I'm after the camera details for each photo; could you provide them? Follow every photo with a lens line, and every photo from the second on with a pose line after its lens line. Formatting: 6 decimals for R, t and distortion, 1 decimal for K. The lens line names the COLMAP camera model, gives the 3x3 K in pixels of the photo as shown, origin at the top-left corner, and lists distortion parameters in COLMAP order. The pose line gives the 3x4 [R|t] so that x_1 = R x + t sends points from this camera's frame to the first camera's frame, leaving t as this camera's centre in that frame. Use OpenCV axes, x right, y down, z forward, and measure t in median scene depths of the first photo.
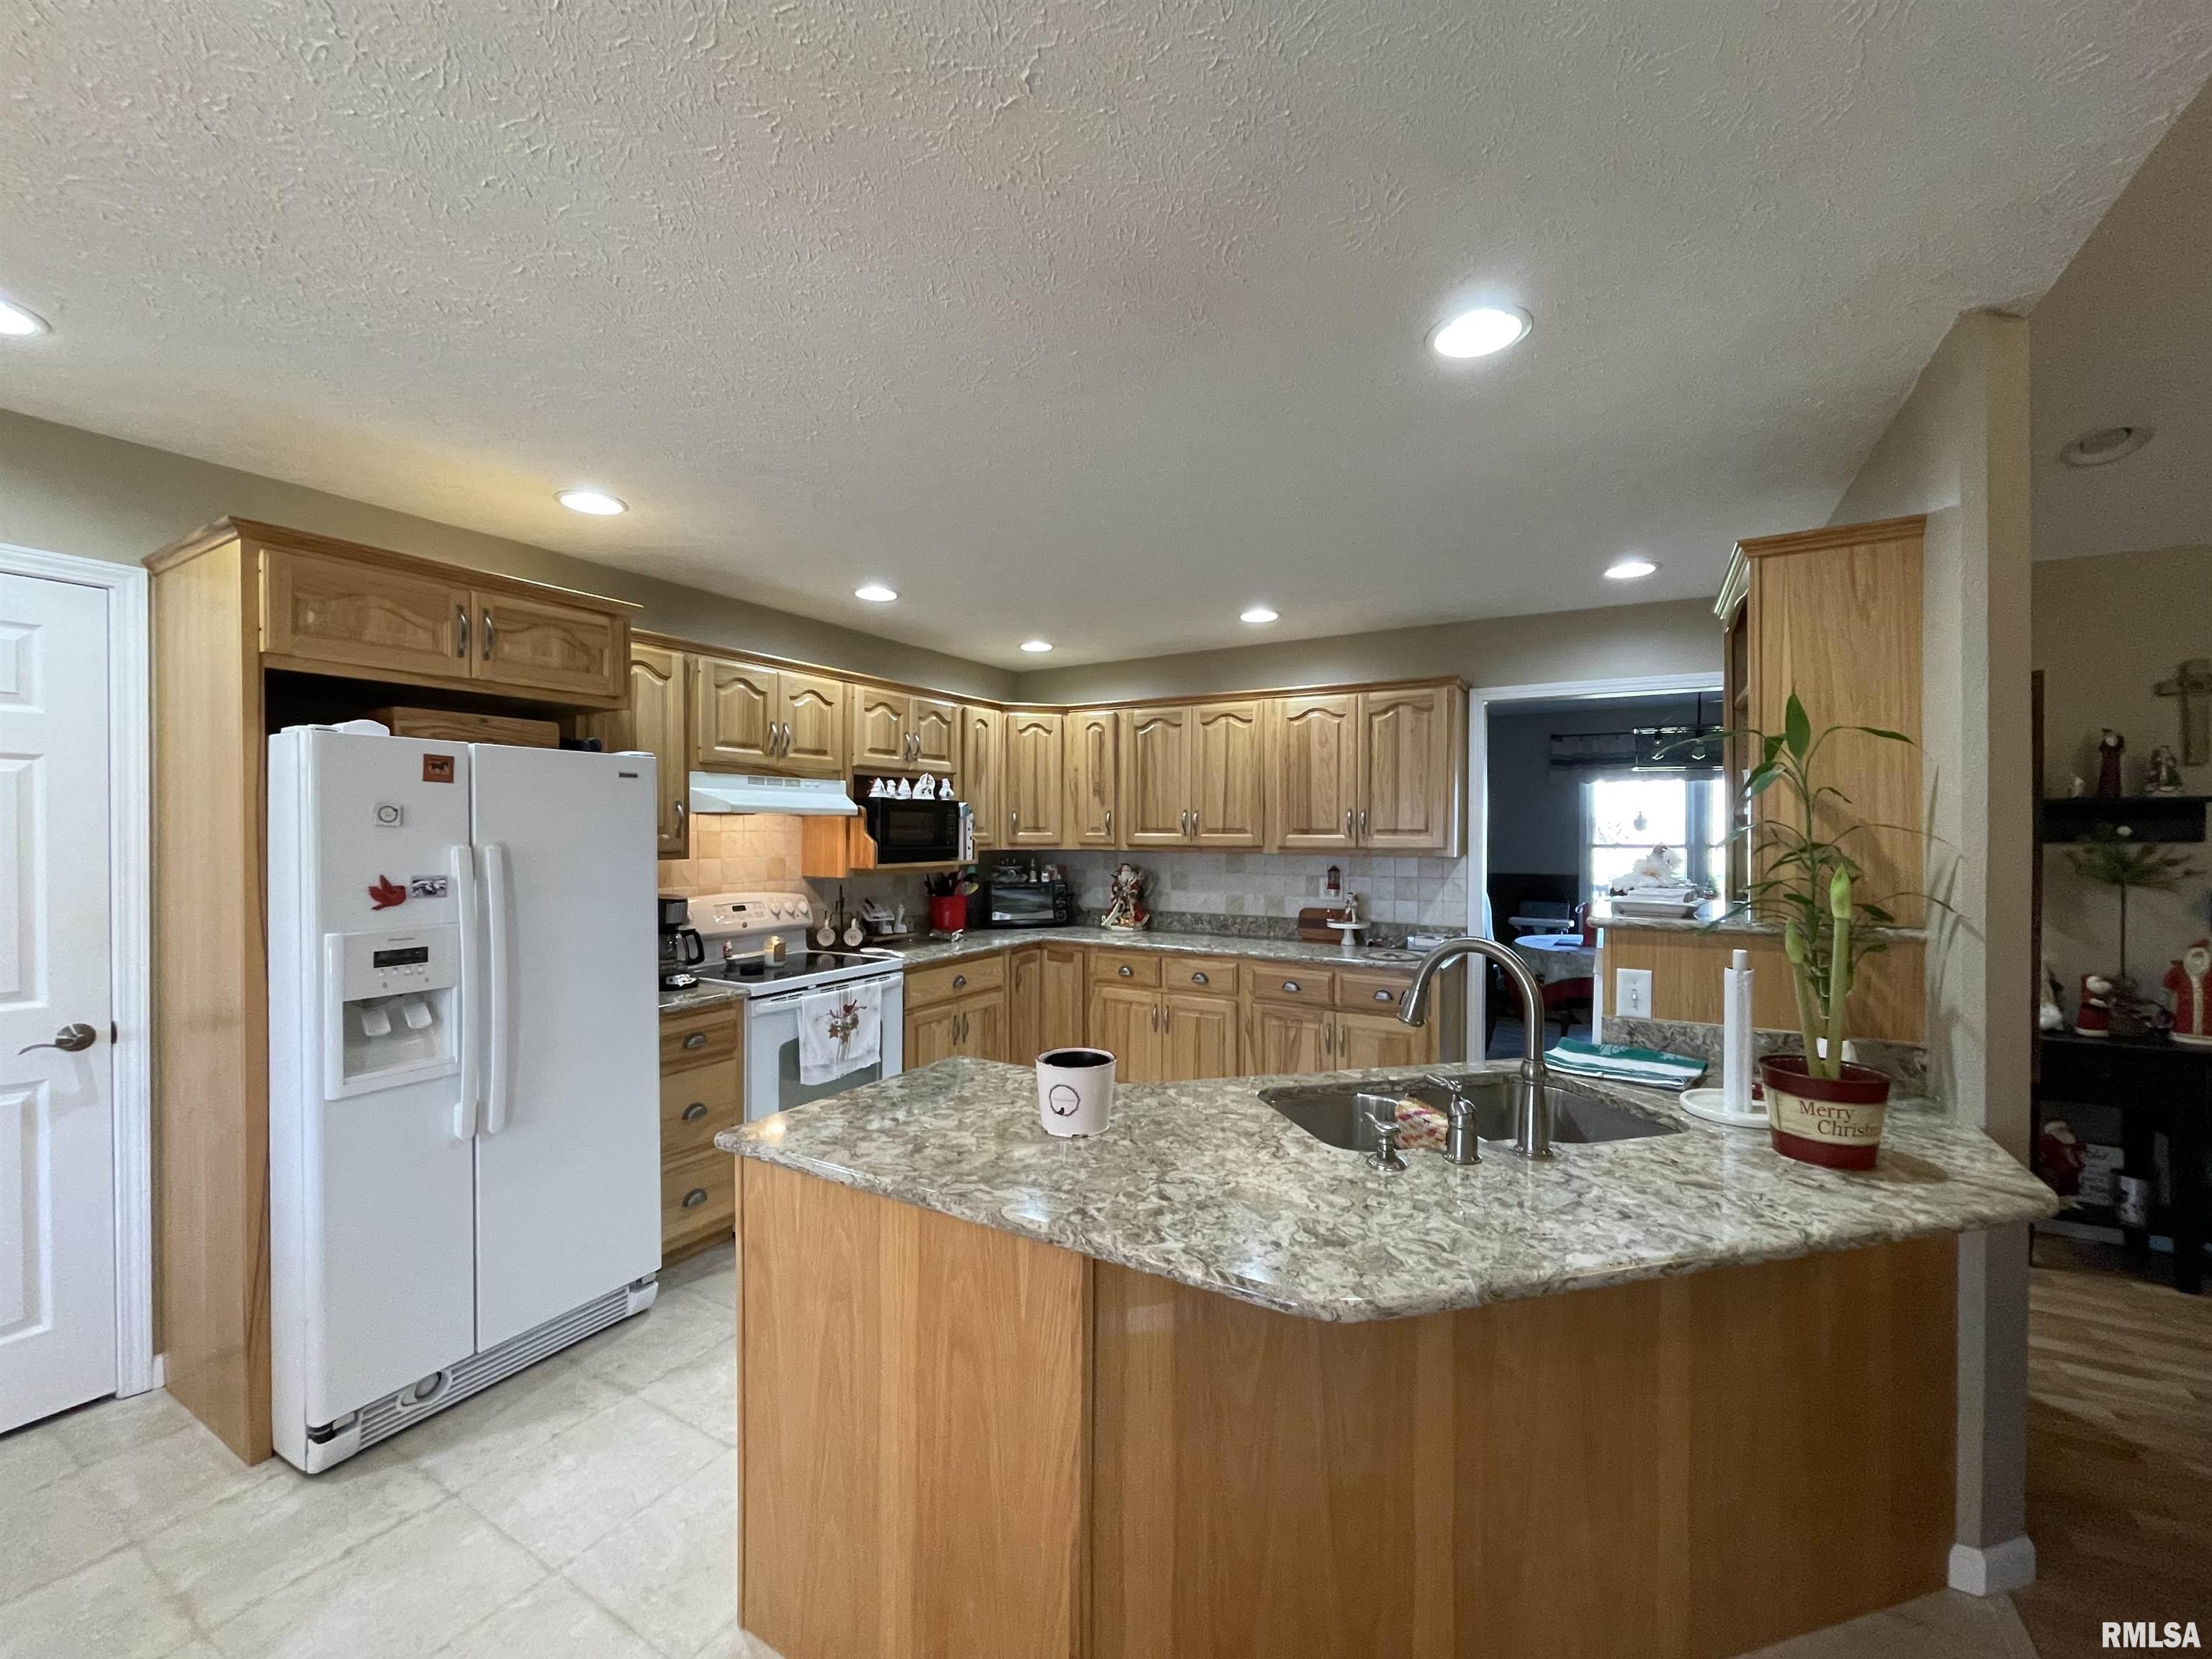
lens RADIAL K [[892.2, 0, 1103.7], [0, 892.2, 836.7], [0, 0, 1]] dist [-0.002586, -0.001251]
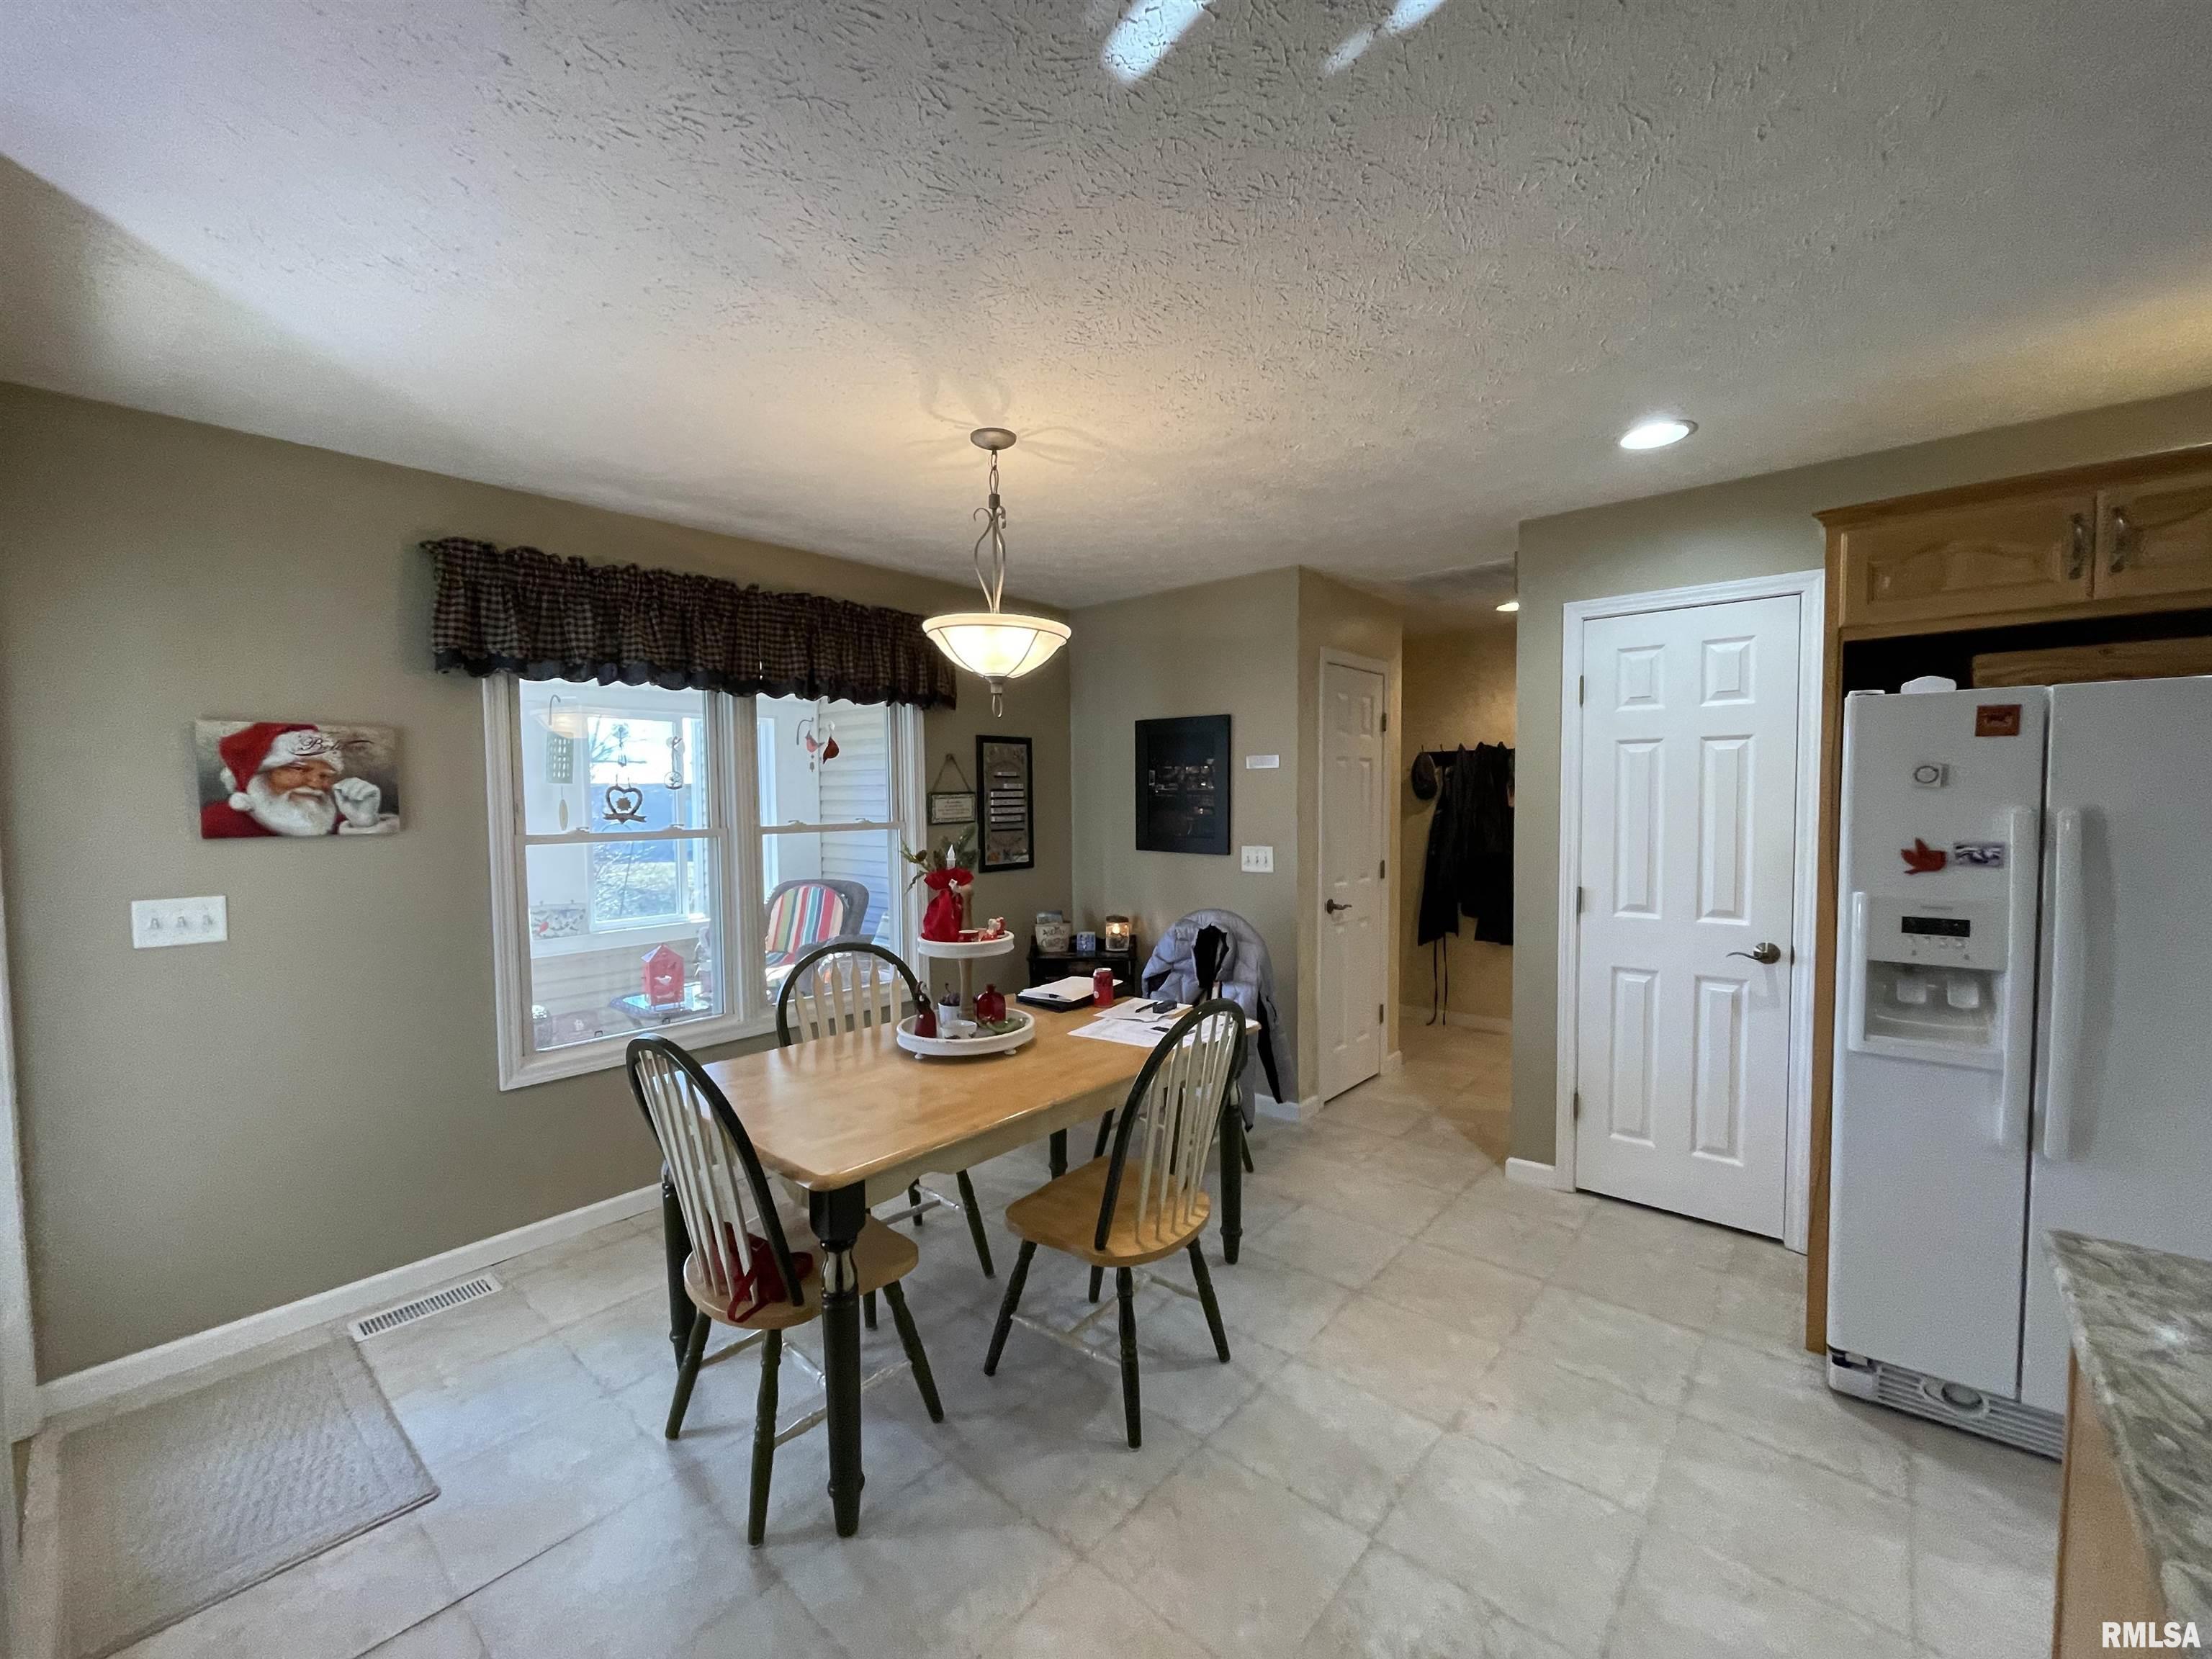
lens RADIAL K [[892.2, 0, 1108.5], [0, 892.2, 837.5], [0, 0, 1]] dist [-0.002586, -0.001251]
pose [[-0.181275, 0.047916, -0.982265, 0.246076], [0.004725, 0.998843, 0.047852, -0.006707], [0.983421, 0.004033, -0.181291, 0.266117]]
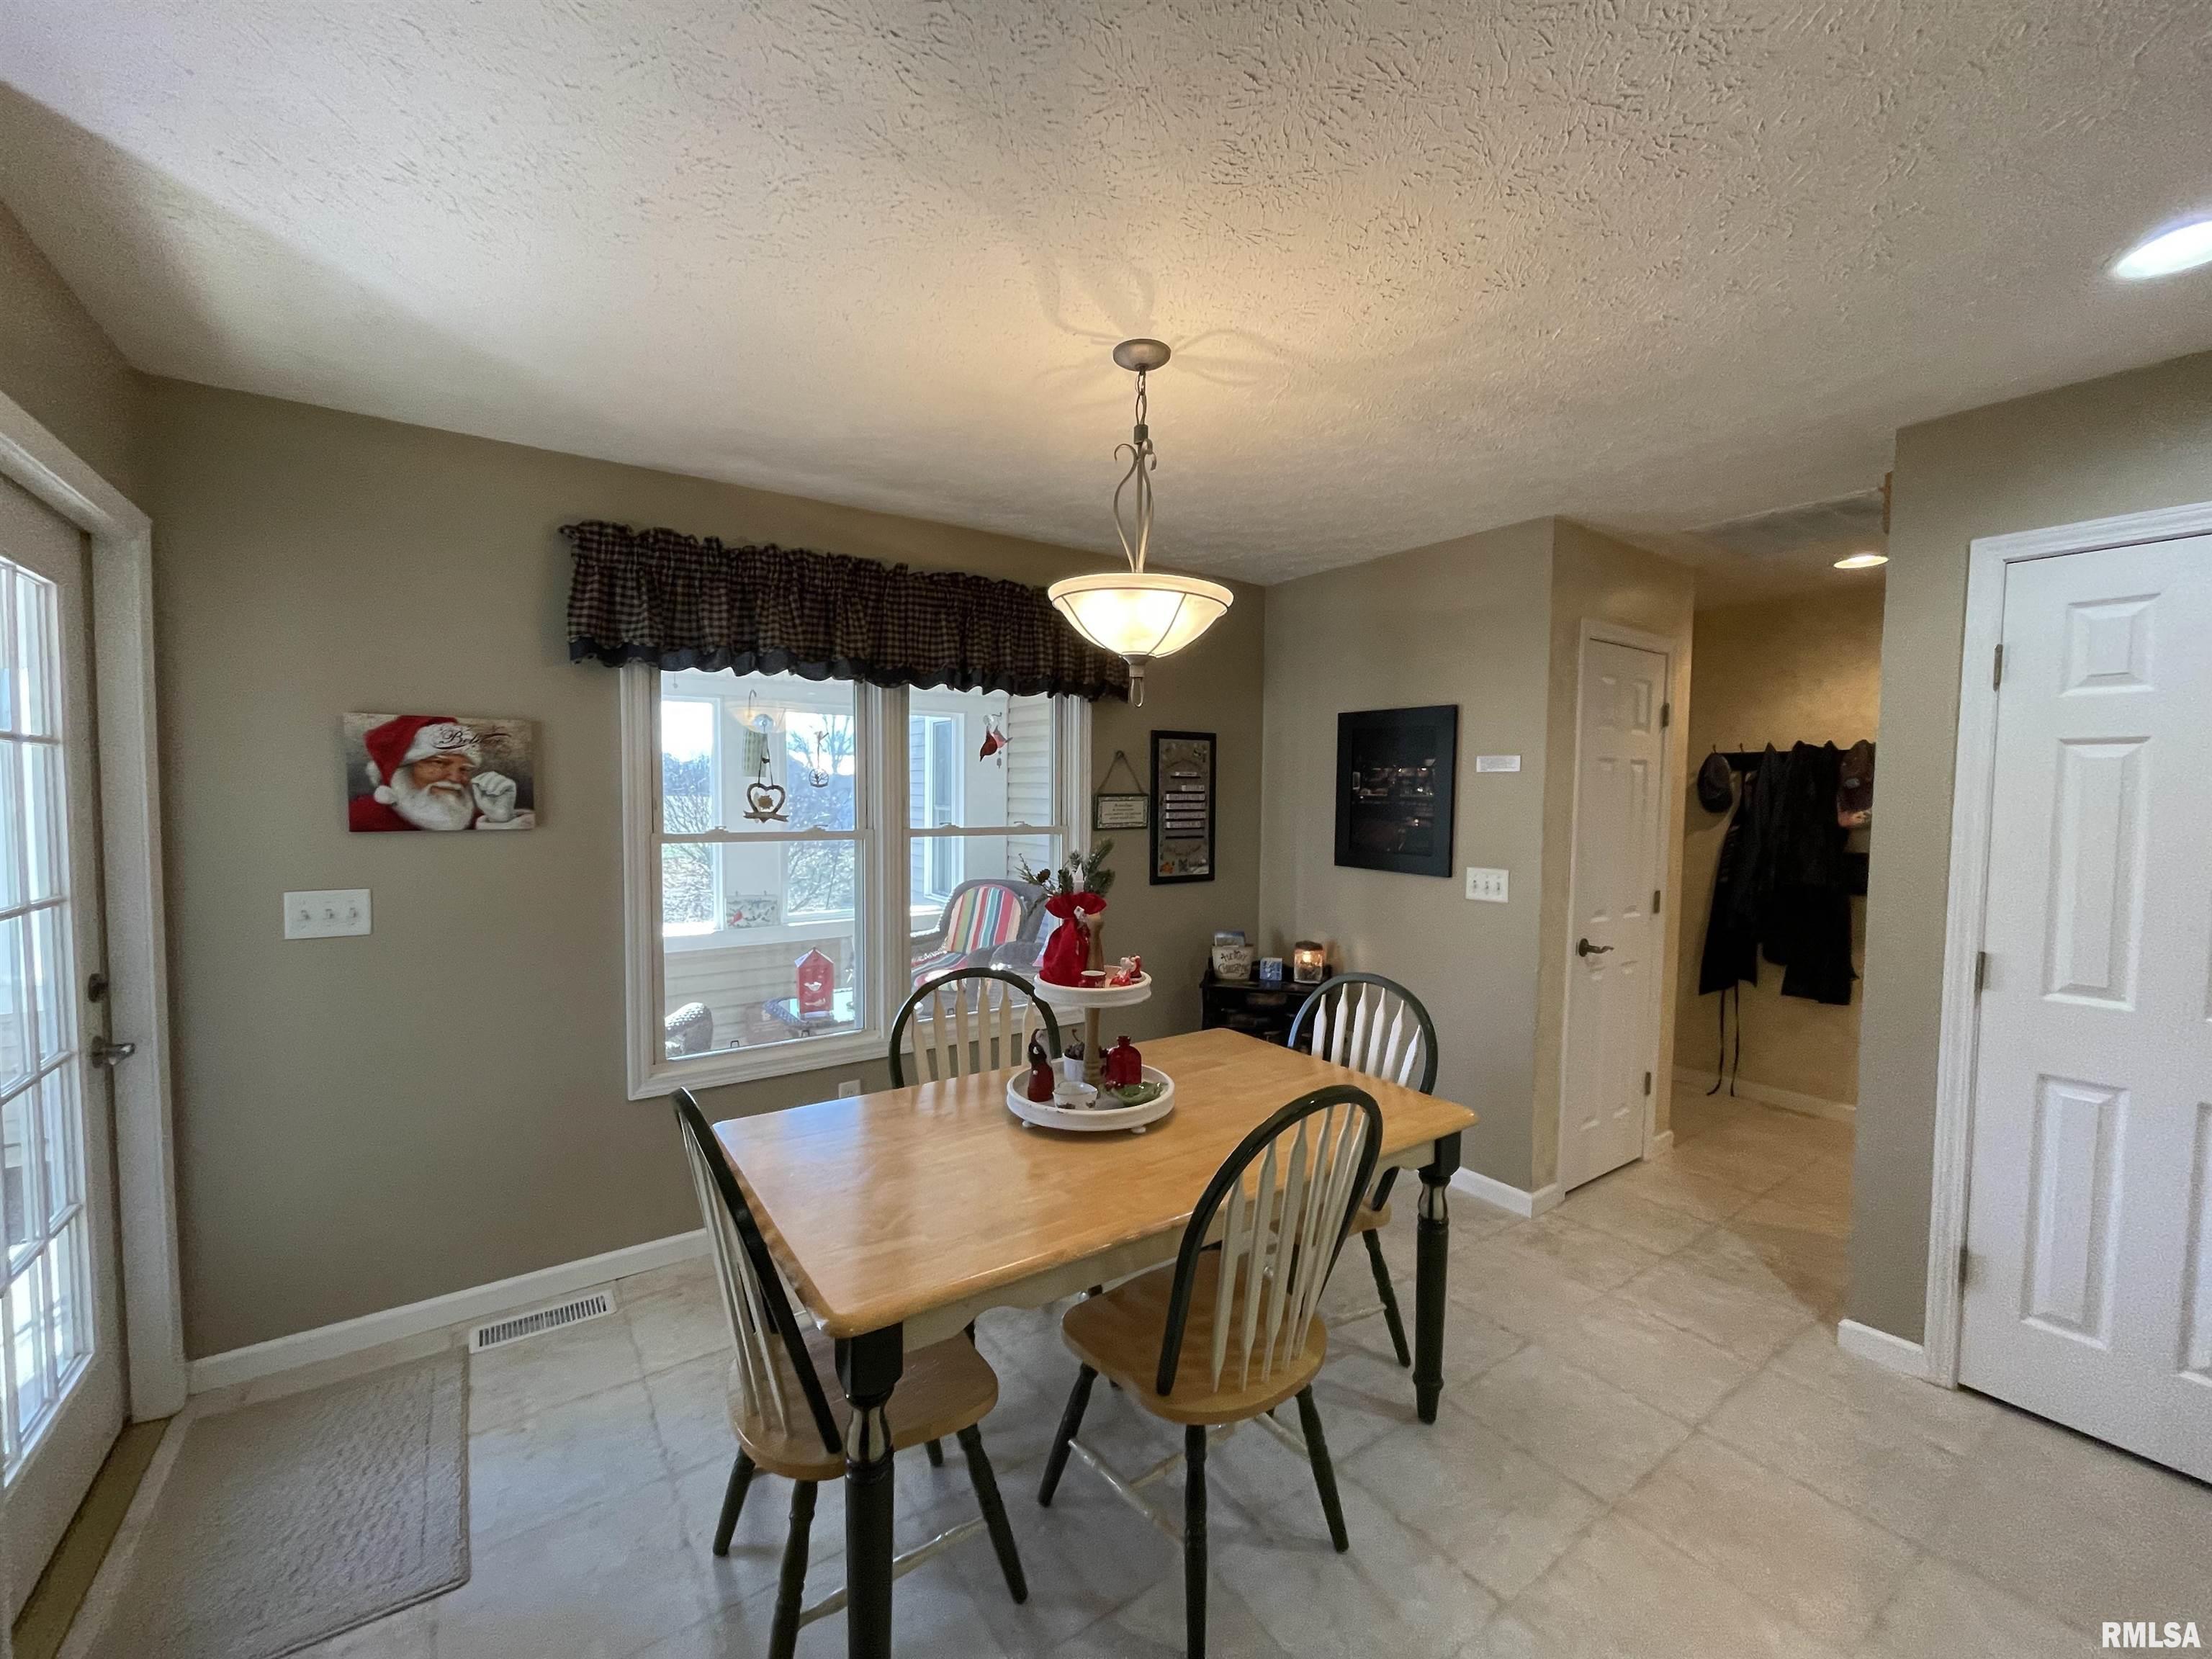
lens RADIAL K [[892.2, 0, 1107.9], [0, 892.2, 837.4], [0, 0, 1]] dist [-0.002586, -0.001251]
pose [[-0.413520, 0.042957, -0.909481, 0.015789], [-0.013535, 0.998486, 0.053315, -0.019943], [0.910394, 0.034356, -0.412313, 0.270551]]
